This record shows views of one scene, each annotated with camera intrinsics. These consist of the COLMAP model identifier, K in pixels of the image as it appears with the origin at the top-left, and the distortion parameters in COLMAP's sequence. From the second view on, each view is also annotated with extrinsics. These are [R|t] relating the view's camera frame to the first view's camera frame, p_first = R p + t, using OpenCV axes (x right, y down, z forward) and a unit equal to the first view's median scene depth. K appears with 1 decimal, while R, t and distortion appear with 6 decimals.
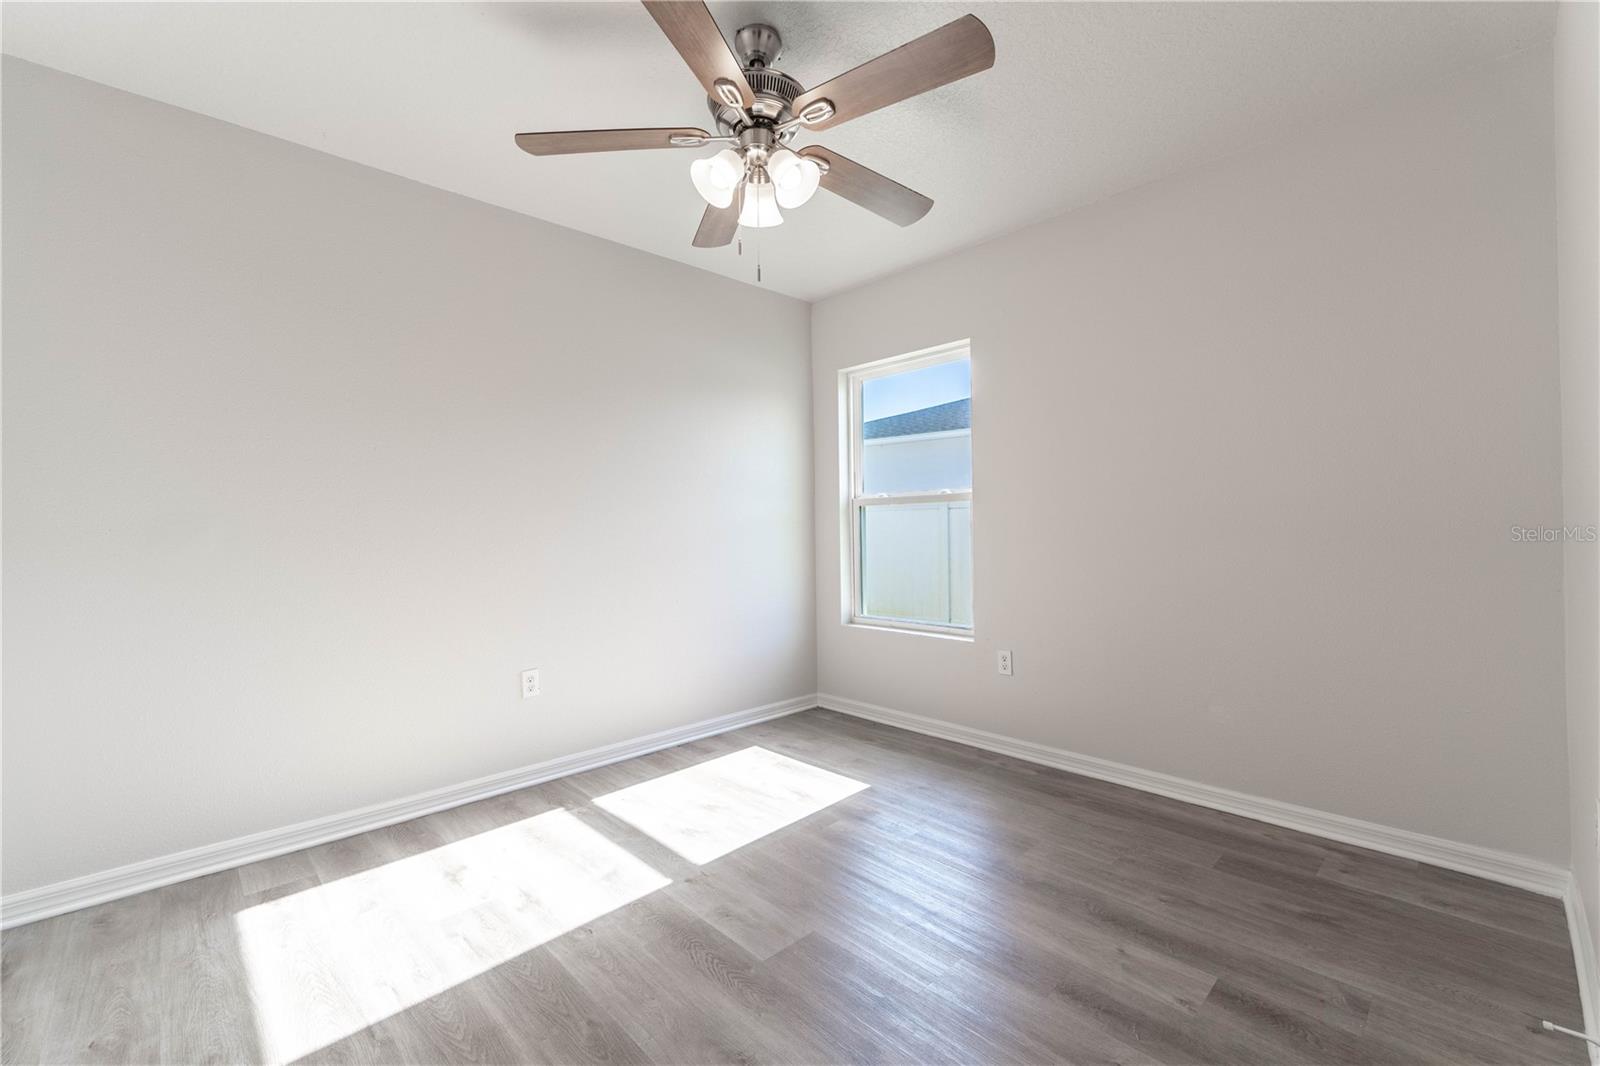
lens RADIAL K [[670.3, 0, 825.0], [0, 670.3, 526.4], [0, 0, 1]] dist [-0.010577, -0.000033]
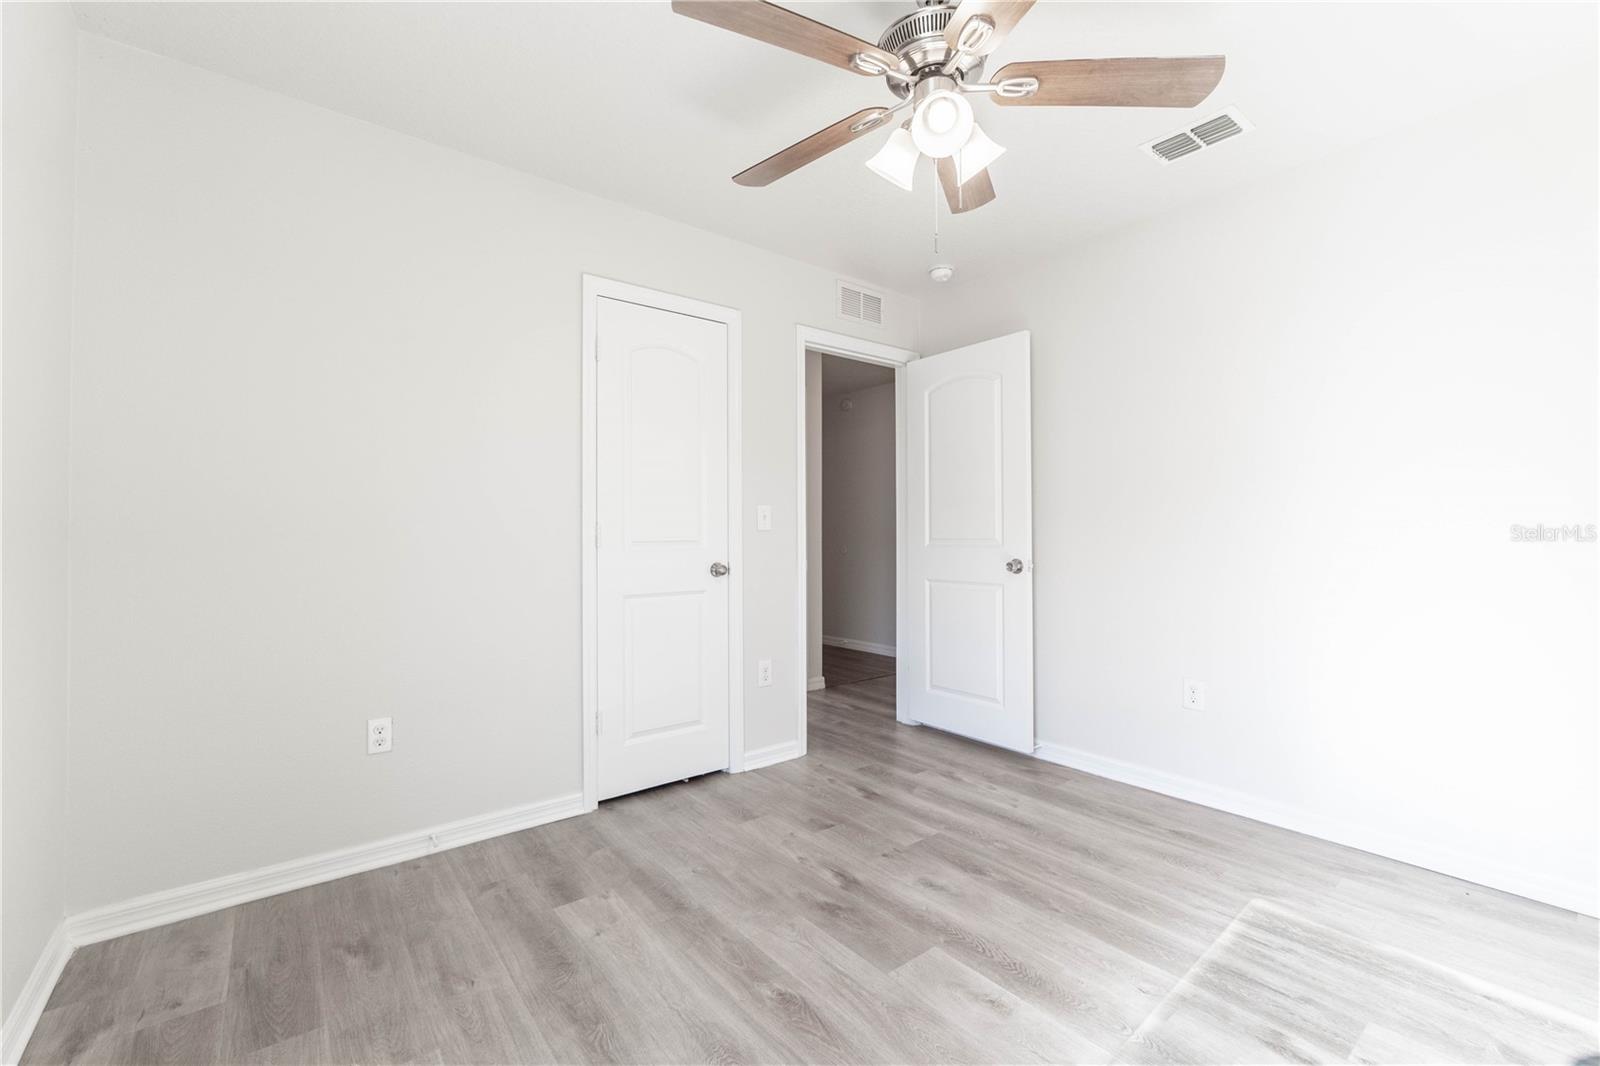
lens RADIAL K [[670.3, 0, 825.0], [0, 670.3, 526.4], [0, 0, 1]] dist [-0.010577, -0.000033]
pose [[-0.995523, 0.018405, 0.092709, -0.029511], [0.016692, 0.999676, -0.019214, 0.007597], [-0.093032, -0.017581, -0.995508, 1.932616]]
